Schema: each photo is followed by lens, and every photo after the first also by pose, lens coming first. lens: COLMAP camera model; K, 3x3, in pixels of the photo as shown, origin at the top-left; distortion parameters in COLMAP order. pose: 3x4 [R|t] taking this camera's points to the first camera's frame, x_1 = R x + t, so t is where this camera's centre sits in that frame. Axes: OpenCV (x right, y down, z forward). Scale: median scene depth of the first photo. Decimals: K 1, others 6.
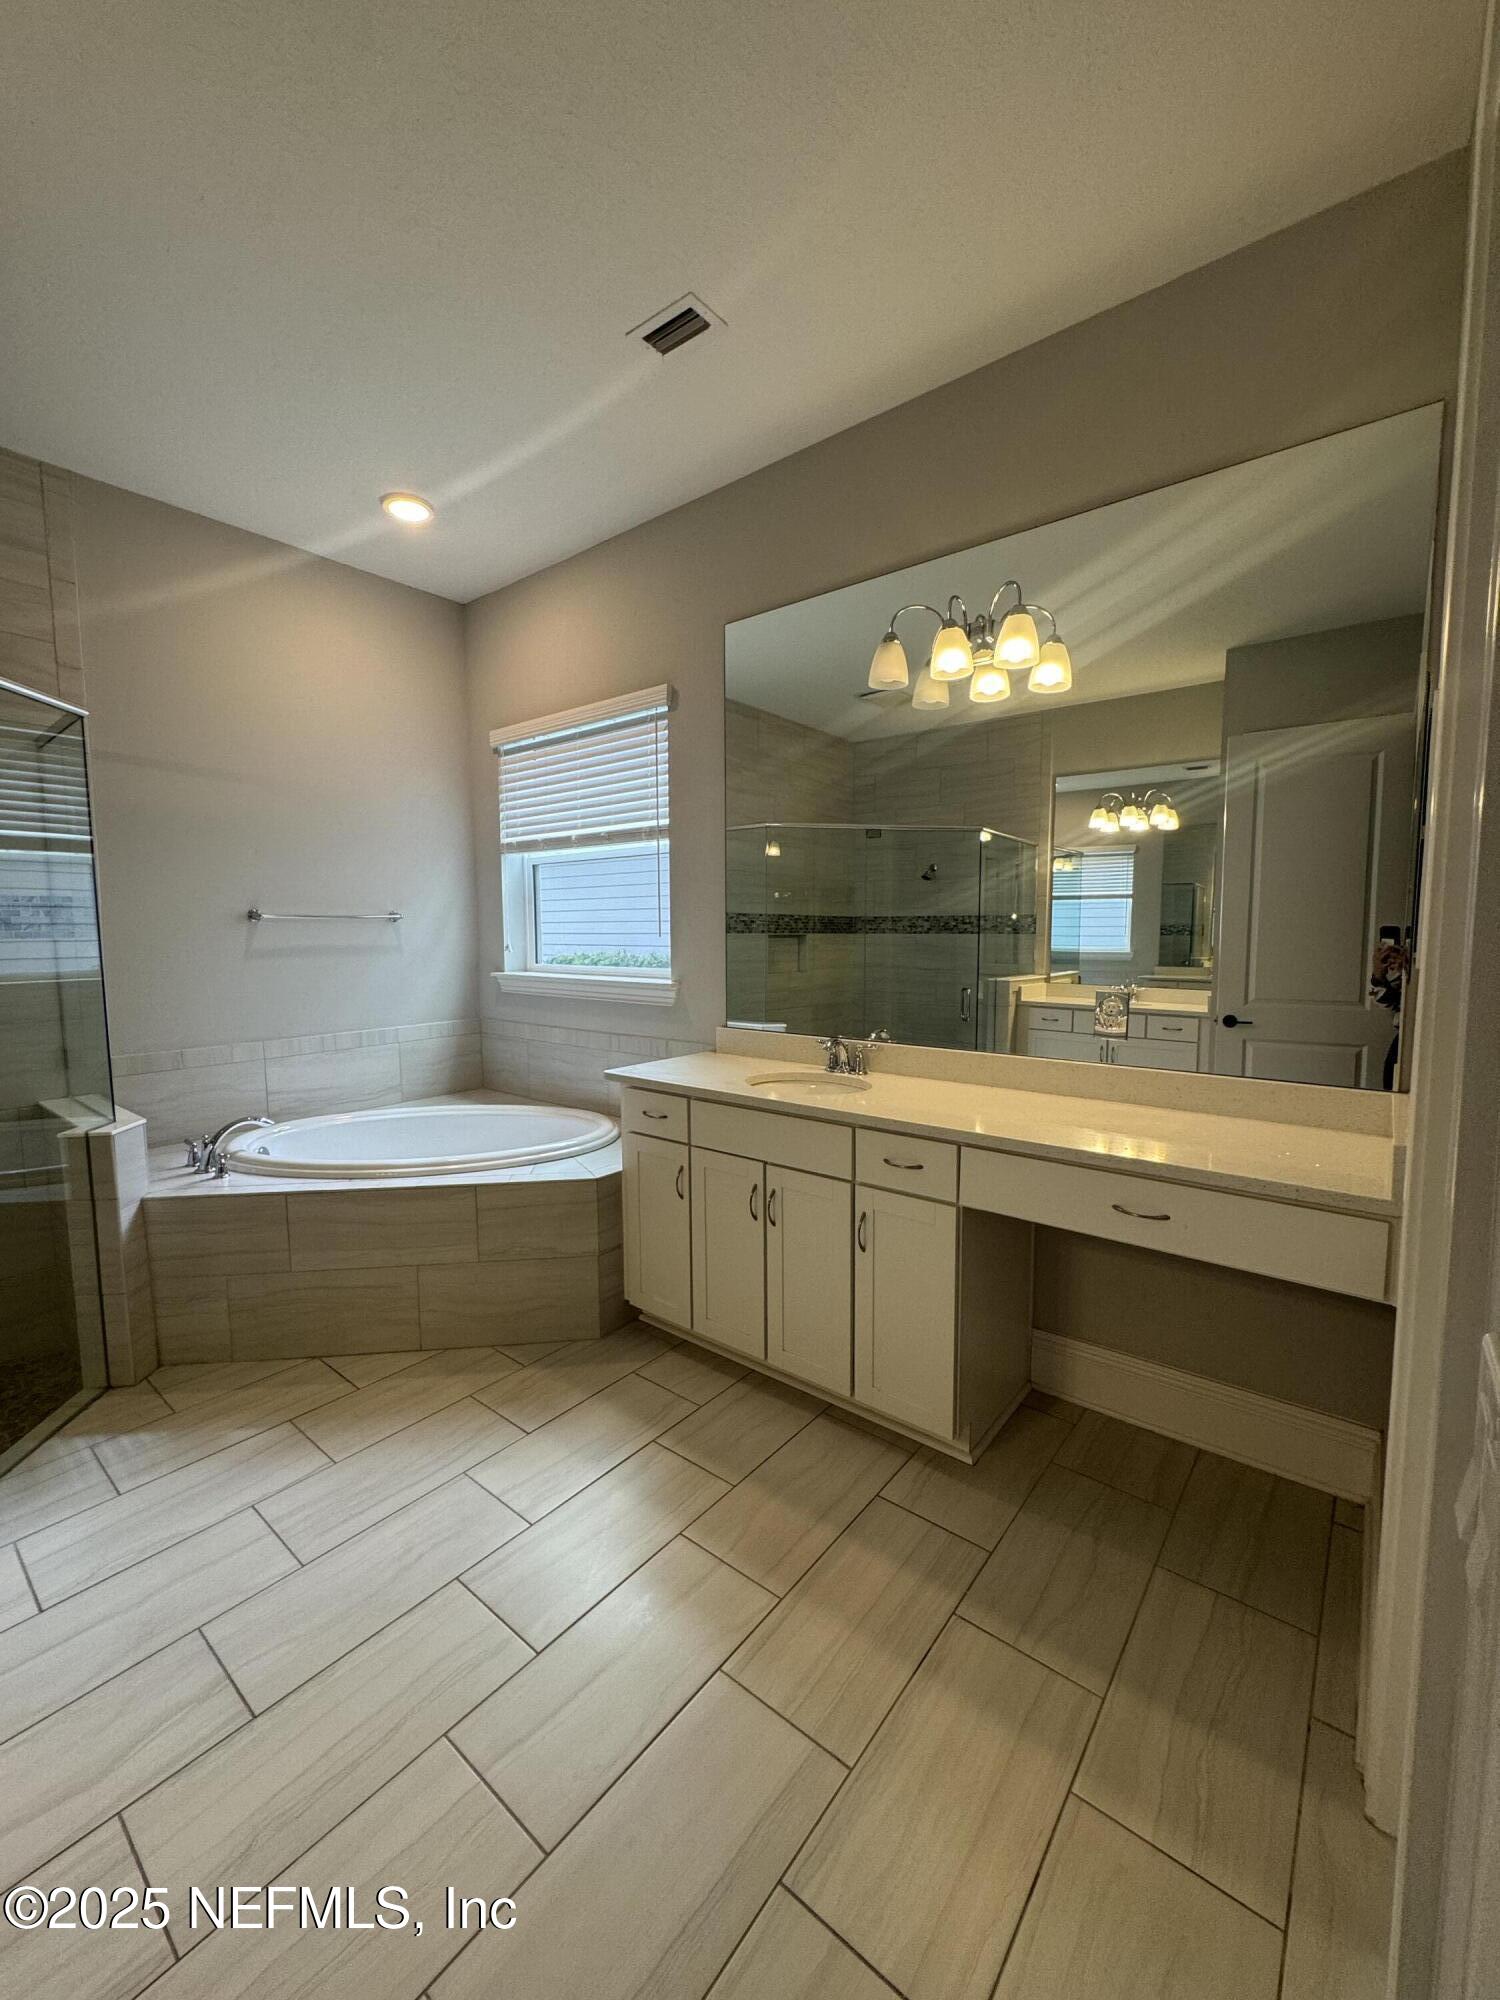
lens RADIAL K [[798.2, 0, 744.7], [0, 798.2, 997.8], [0, 0, 1]] dist [-0.000766, -0.000004]
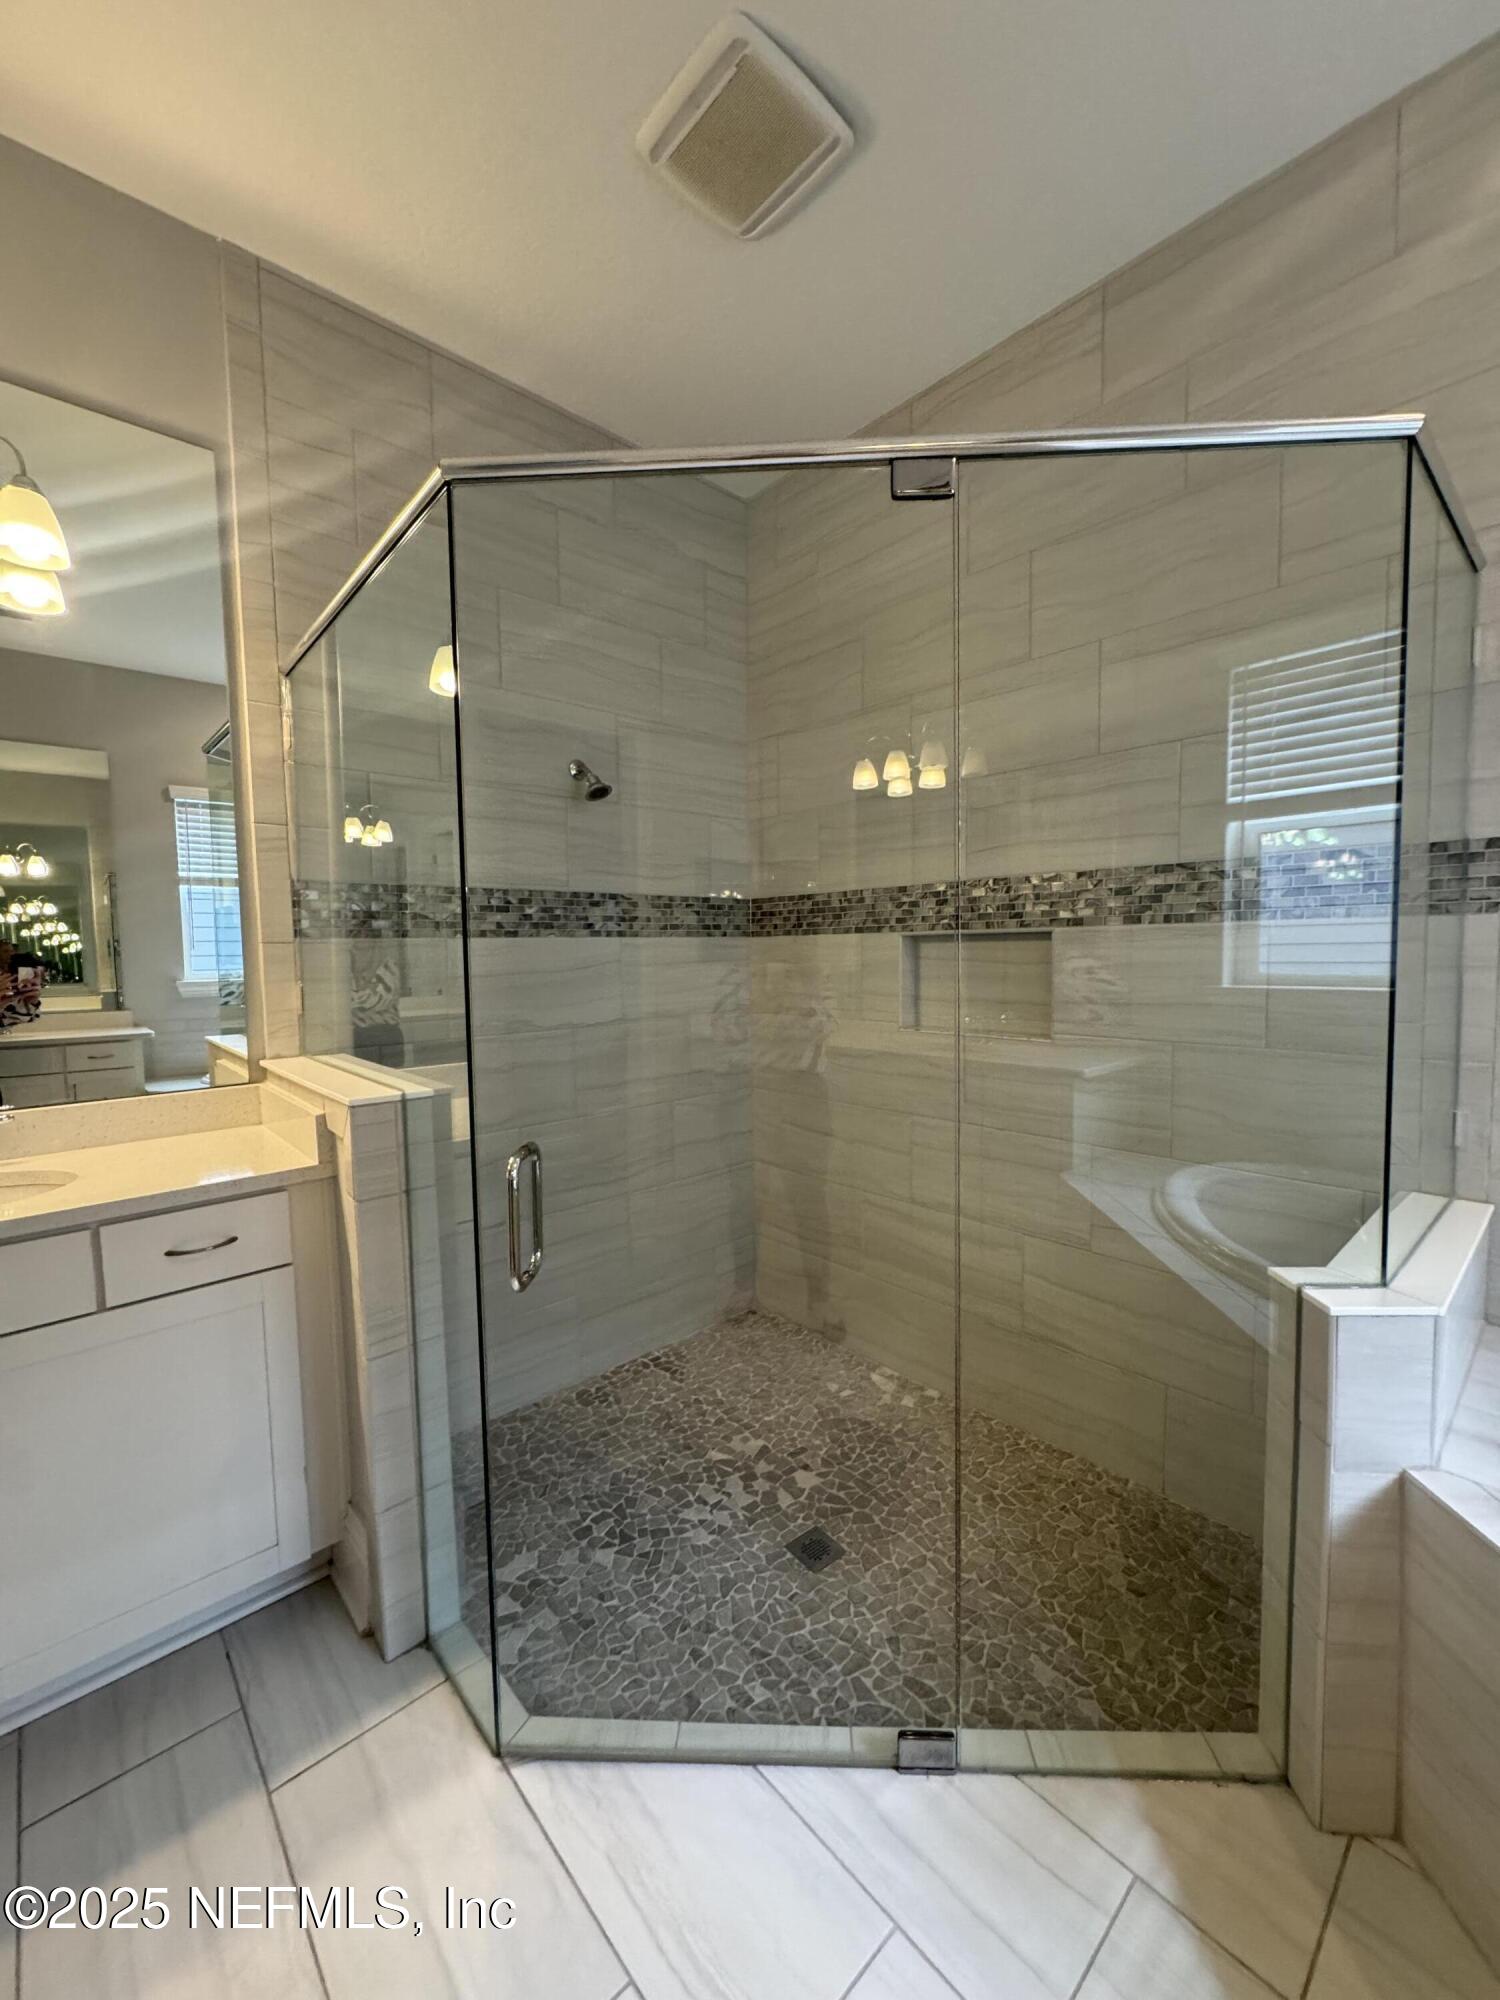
lens RADIAL K [[798.2, 0, 746.5], [0, 798.2, 992.6], [0, 0, 1]] dist [-0.000766, -0.000004]
pose [[-0.159925, 0.065824, -0.984932, -0.268149], [-0.069725, 0.994529, 0.077787, -0.037516], [0.984664, 0.081114, -0.154461, 0.703549]]
